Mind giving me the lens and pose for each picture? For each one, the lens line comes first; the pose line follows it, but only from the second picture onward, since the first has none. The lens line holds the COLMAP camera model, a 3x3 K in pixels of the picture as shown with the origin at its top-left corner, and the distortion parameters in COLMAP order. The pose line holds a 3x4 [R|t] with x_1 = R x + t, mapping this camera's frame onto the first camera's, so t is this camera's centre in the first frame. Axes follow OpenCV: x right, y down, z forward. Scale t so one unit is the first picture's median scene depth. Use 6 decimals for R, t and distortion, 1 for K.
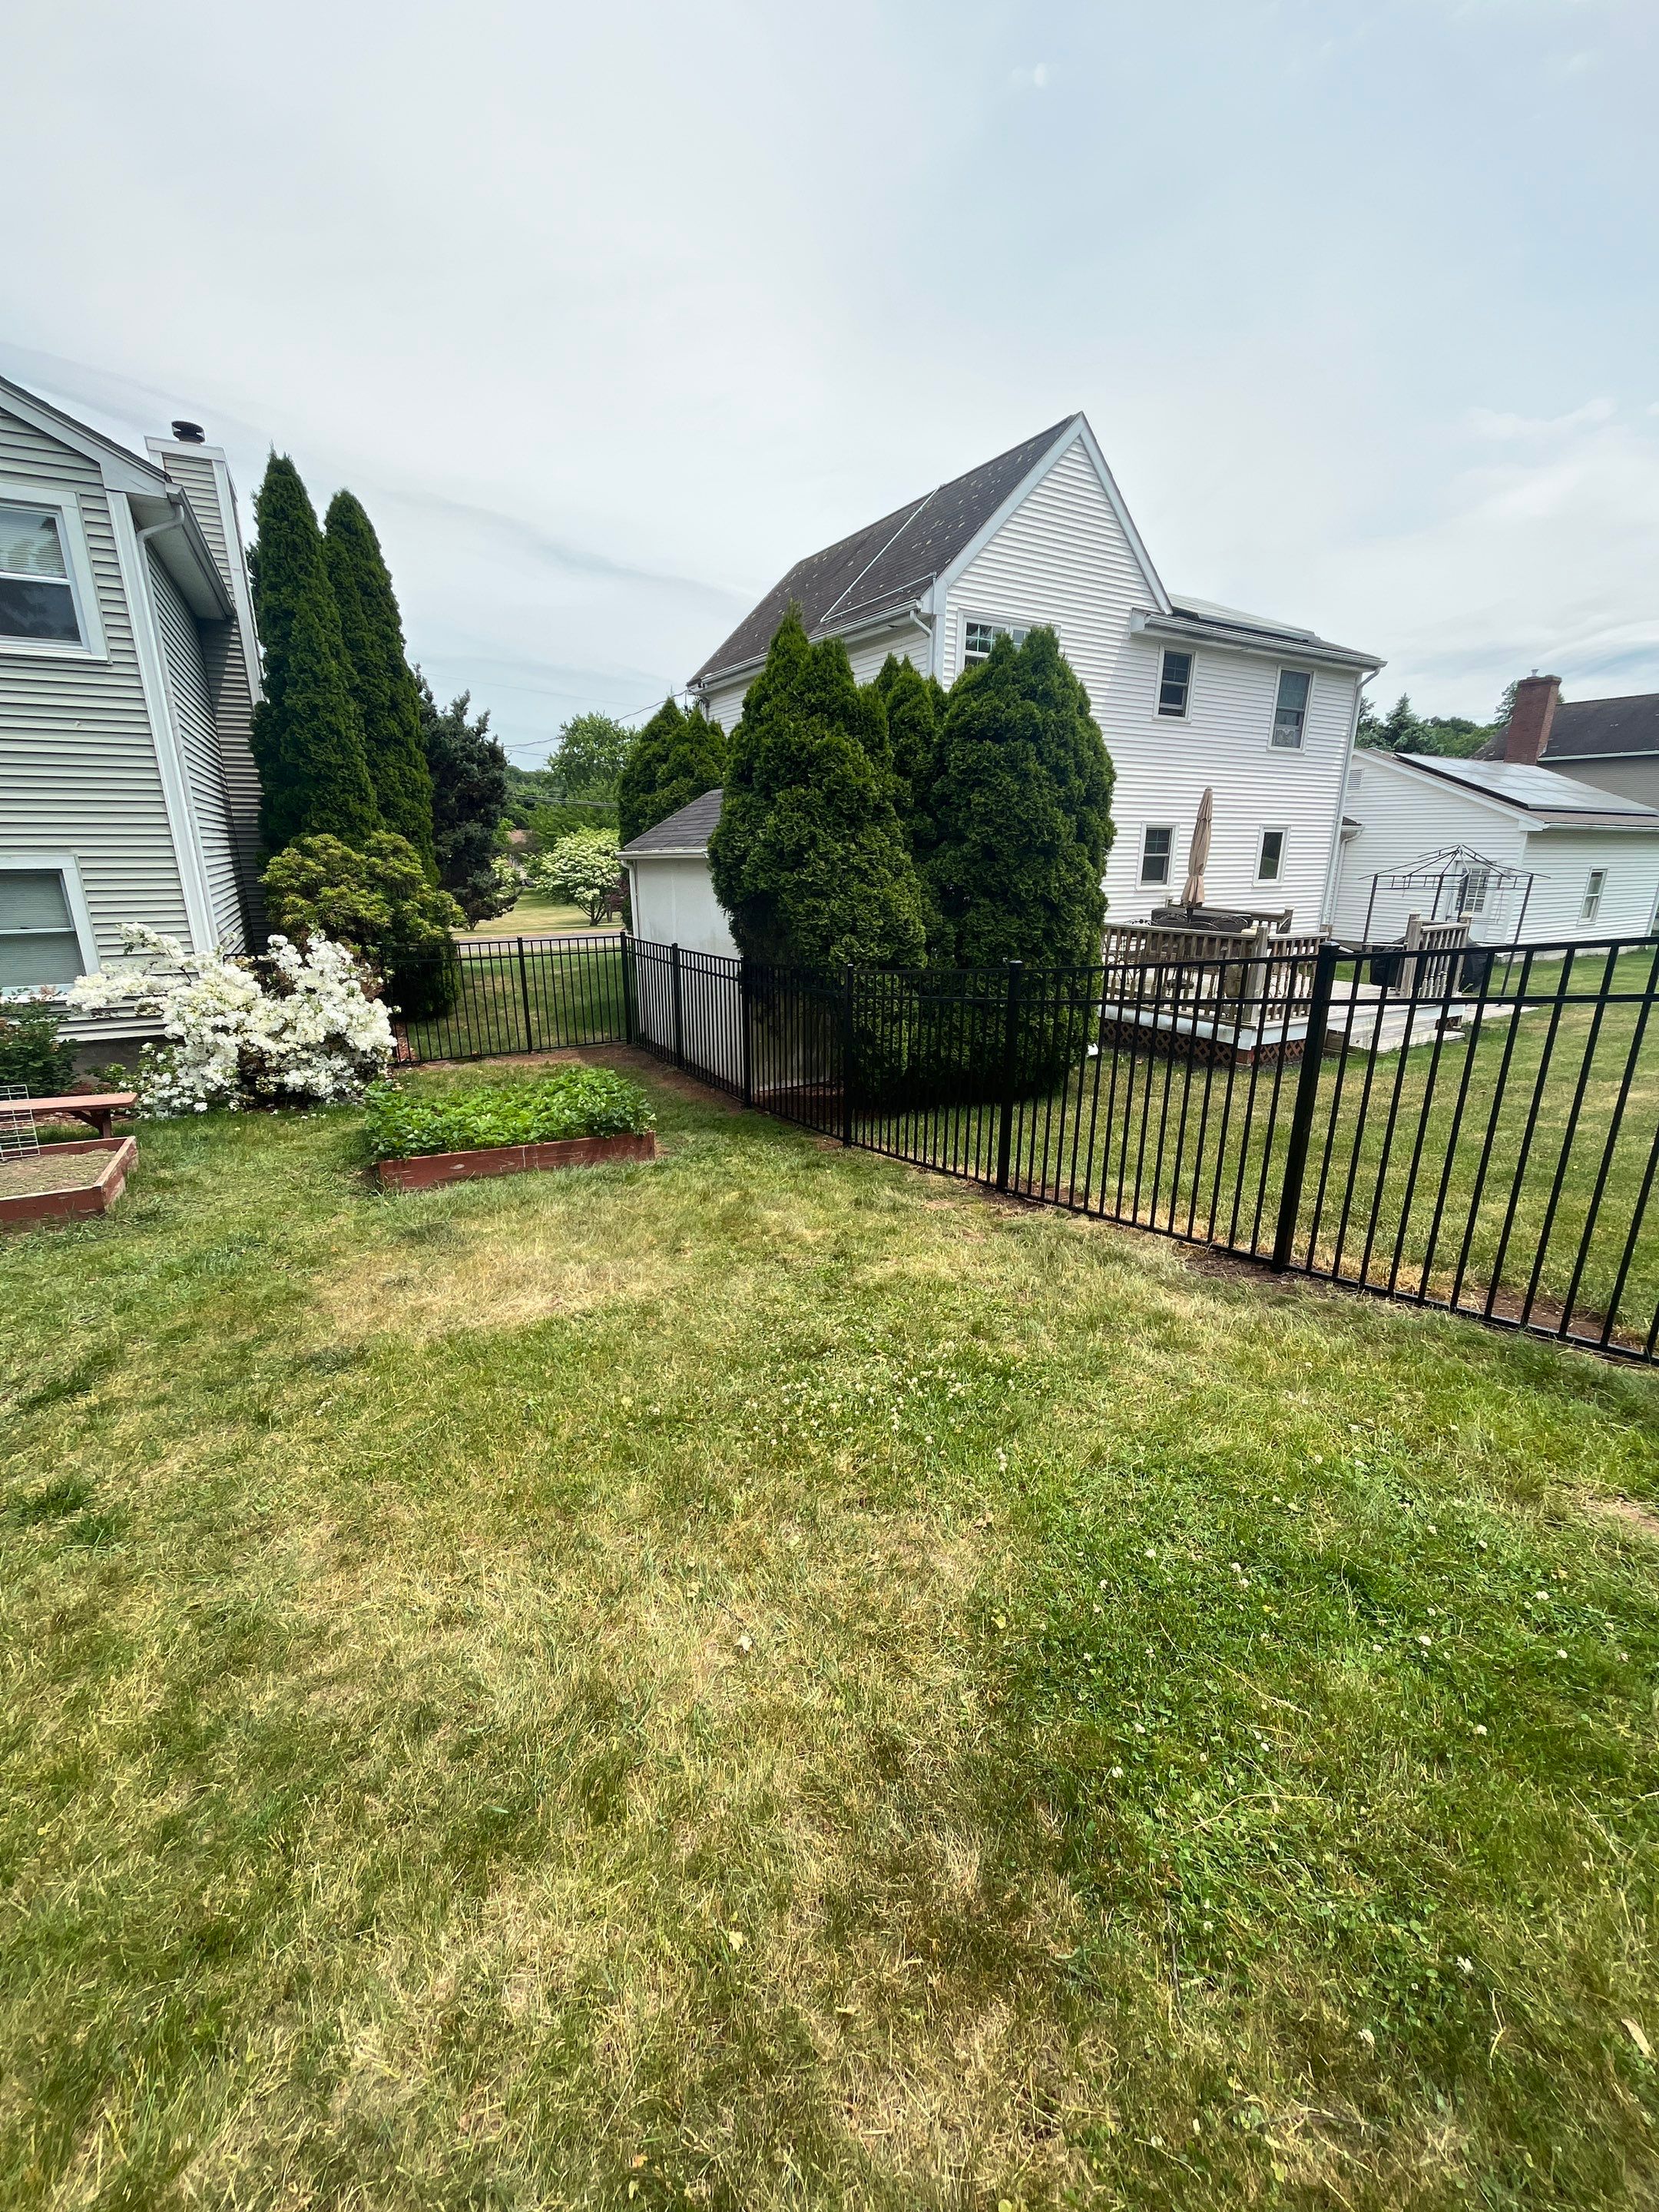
lens RADIAL K [[895.0, 0, 828.3], [0, 895.0, 1099.9], [0, 0, 1]] dist [-0.001686, -0.000055]
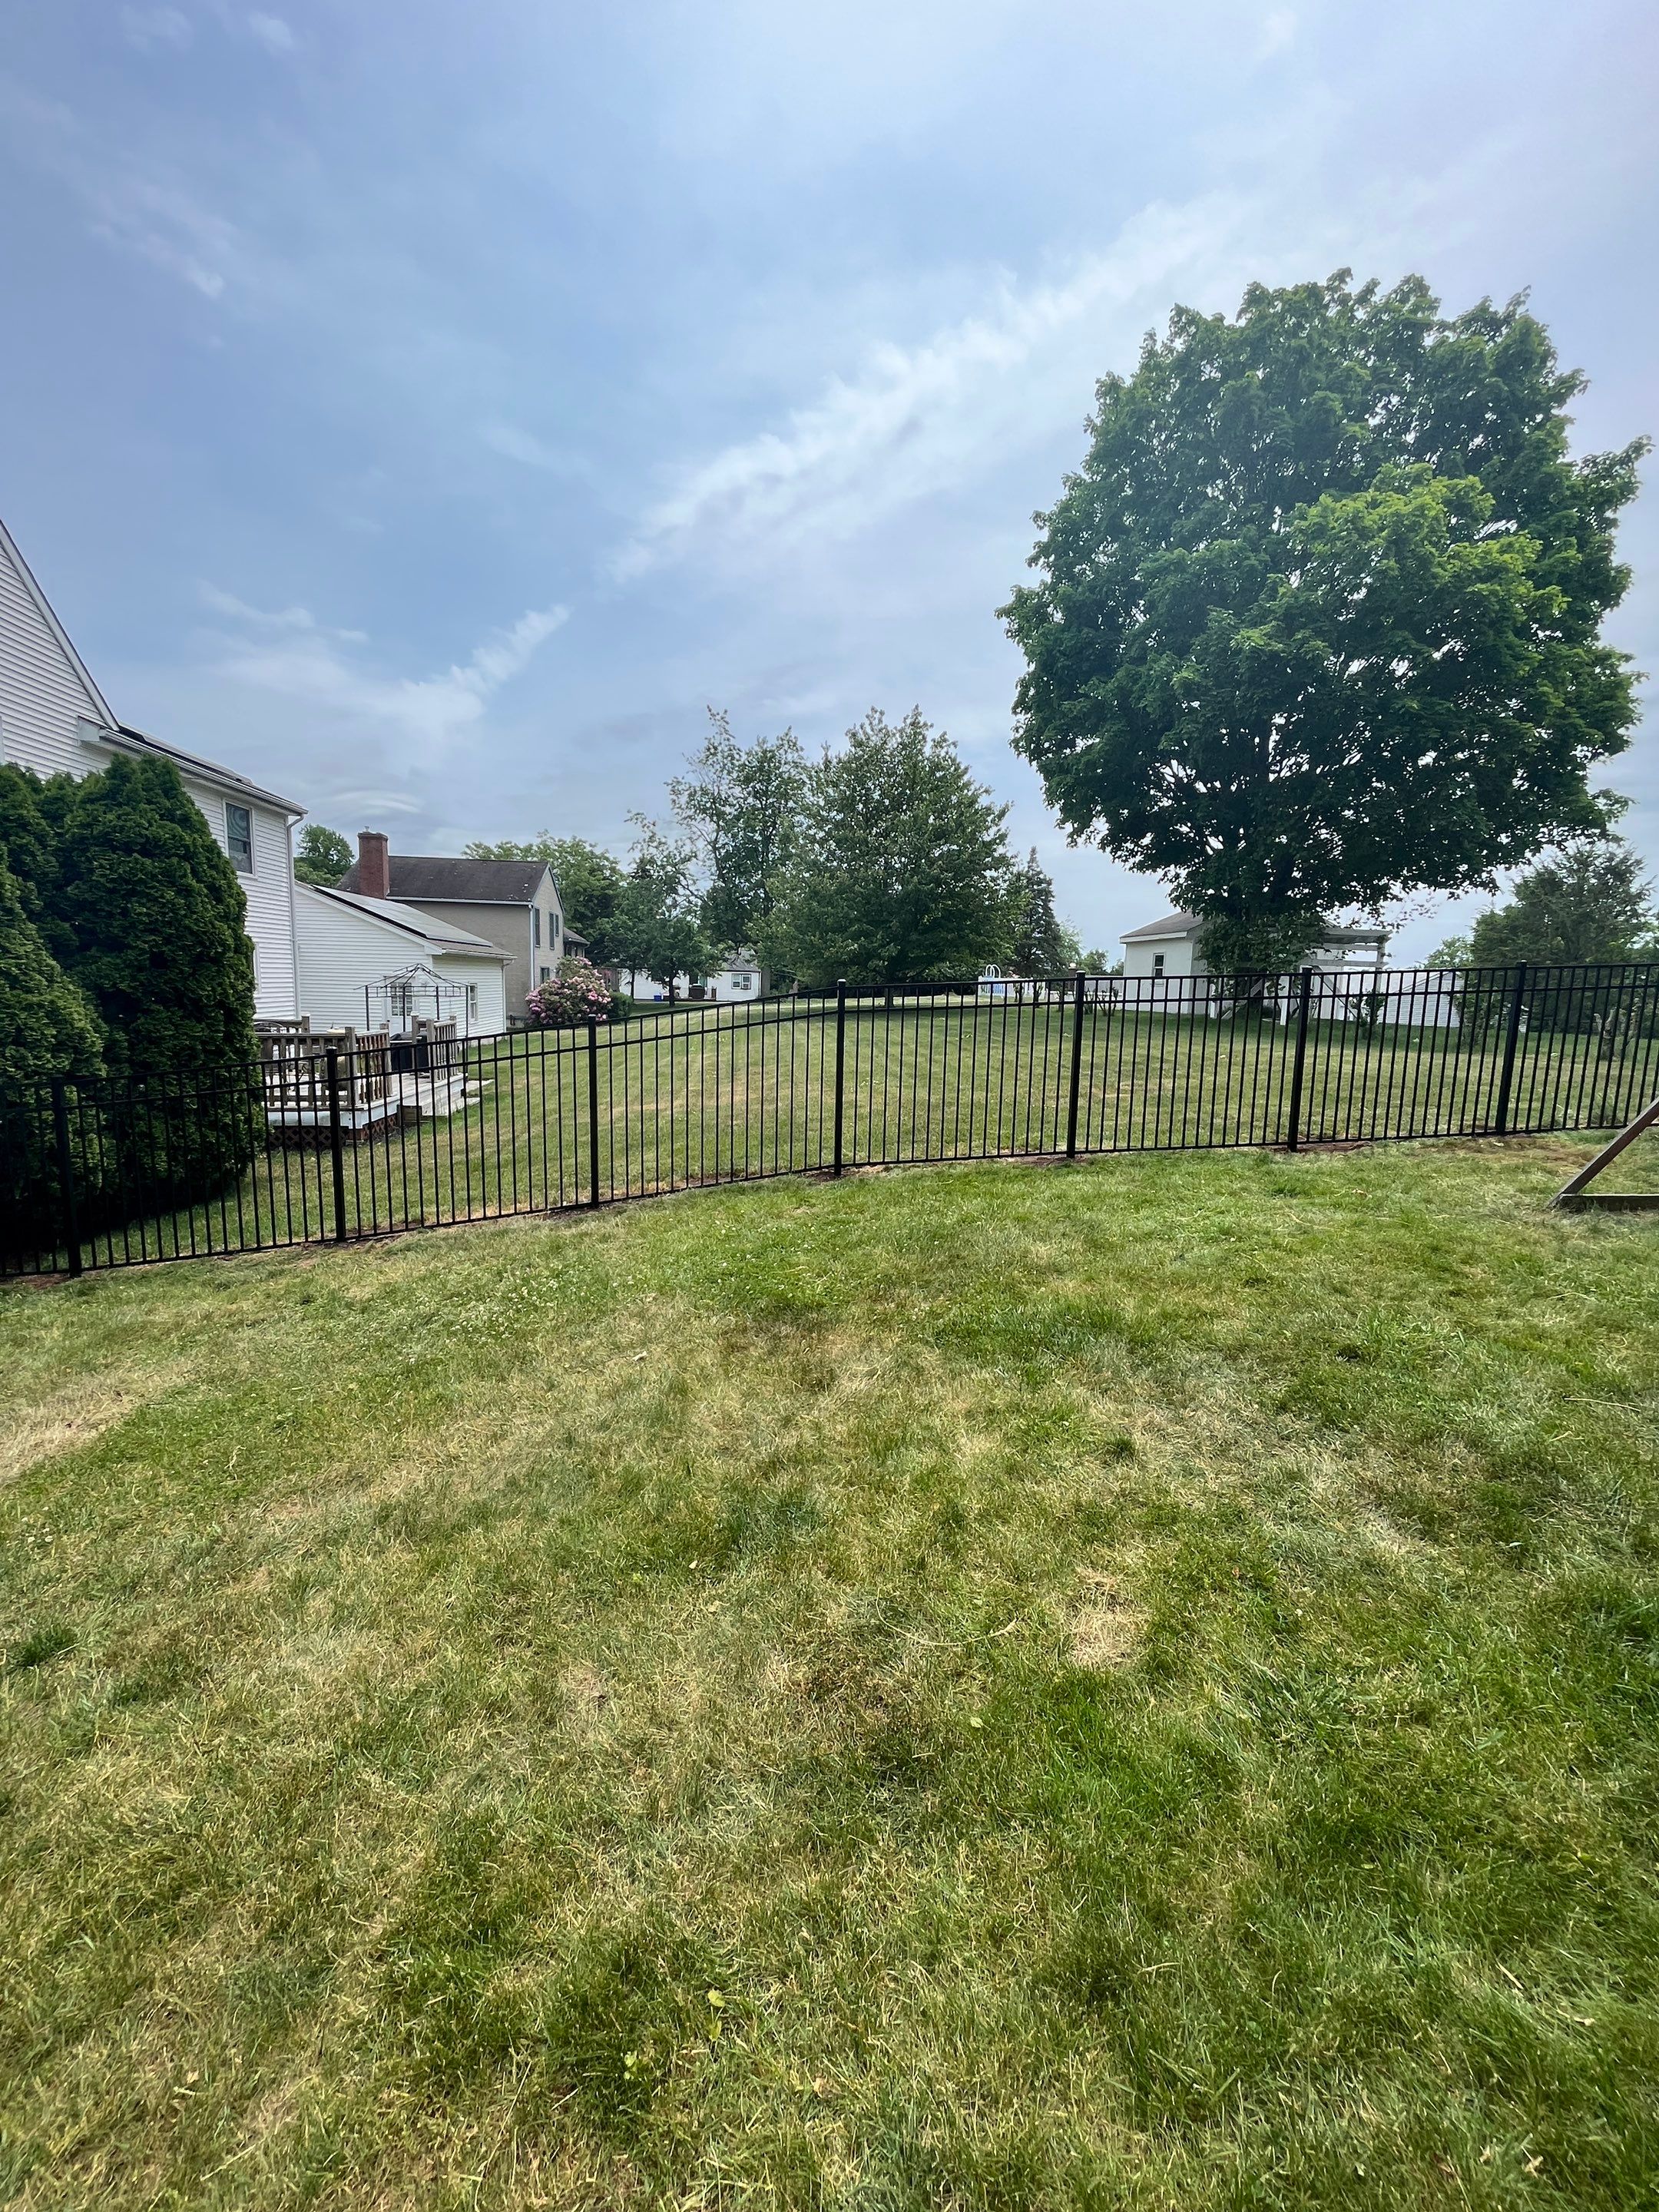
lens RADIAL K [[895.0, 0, 828.3], [0, 895.0, 1099.9], [0, 0, 1]] dist [-0.001686, -0.000055]
pose [[0.415360, -0.114701, 0.902396, -0.391619], [0.227210, 0.973657, 0.019177, 0.029577], [-0.880824, 0.197068, 0.430480, -0.074107]]
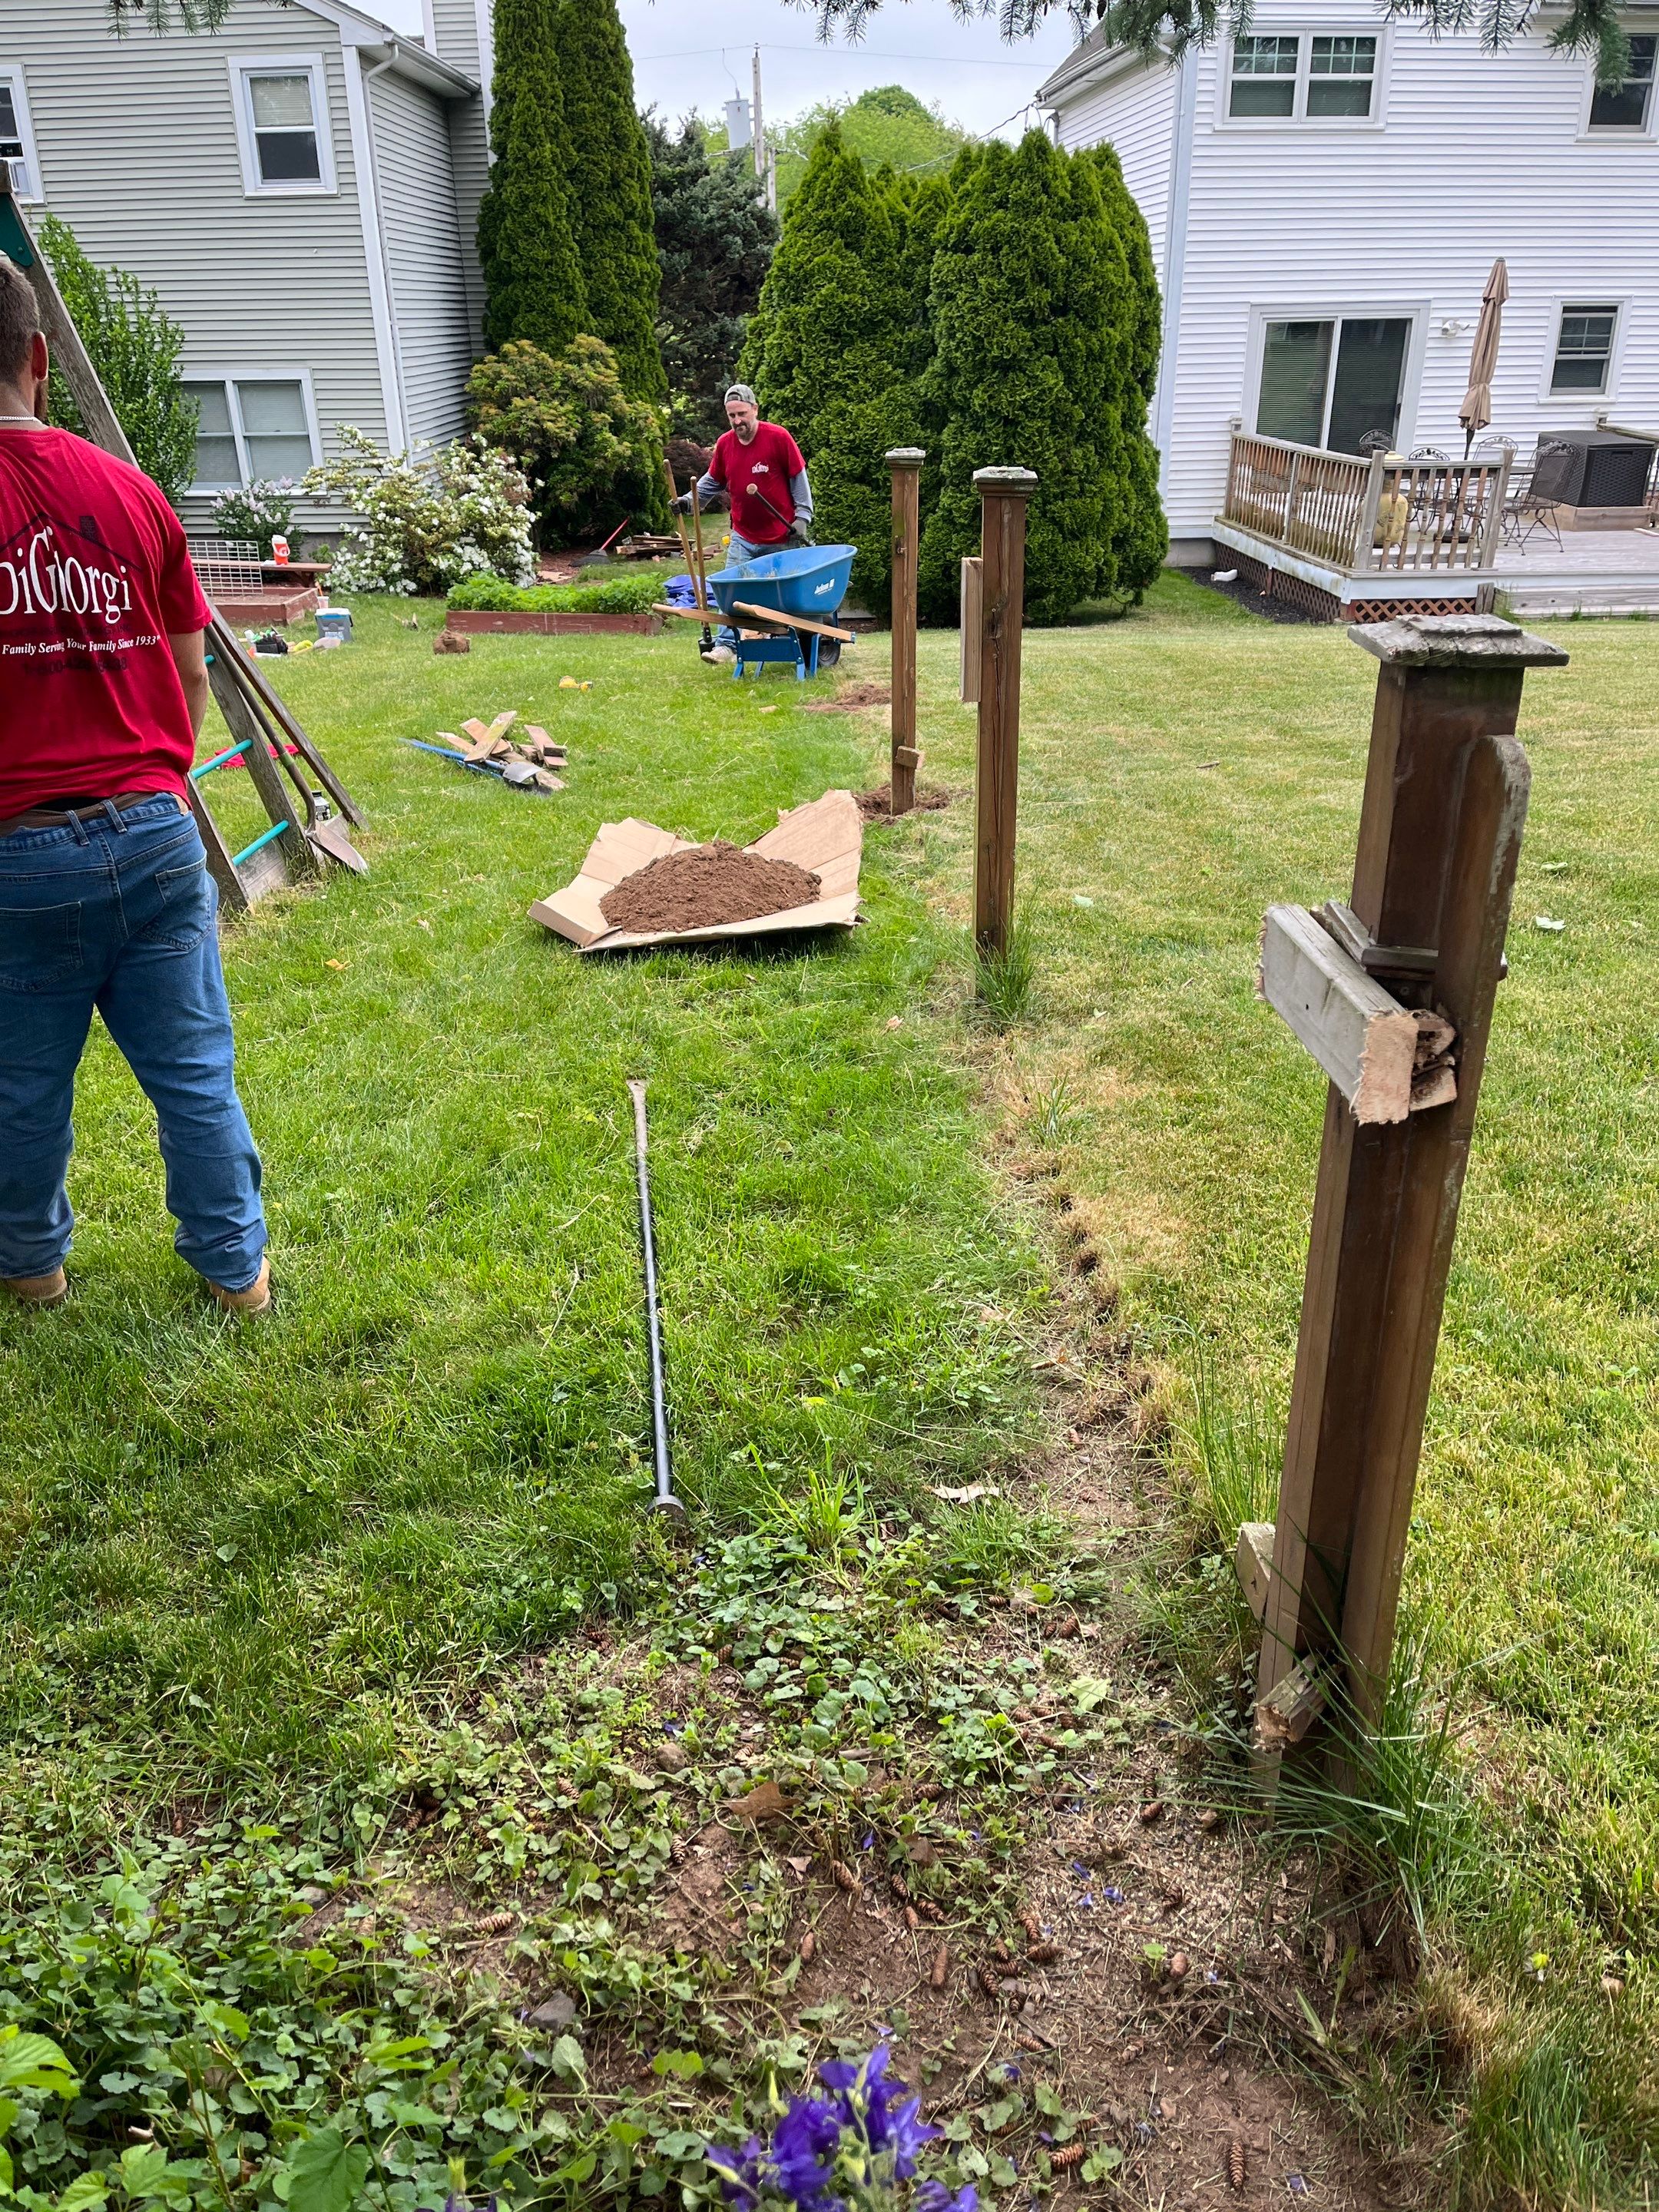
lens RADIAL K [[1782.8, 0, 828.2], [0, 1782.8, 1167.1], [0, 0, 1]] dist [0.092457, -0.126656]
pose [[0.878614, 0.191840, -0.437305, 1.030033], [-0.115209, 0.973863, 0.195748, 0.215090], [0.463427, -0.121605, 0.877751, -0.935524]]
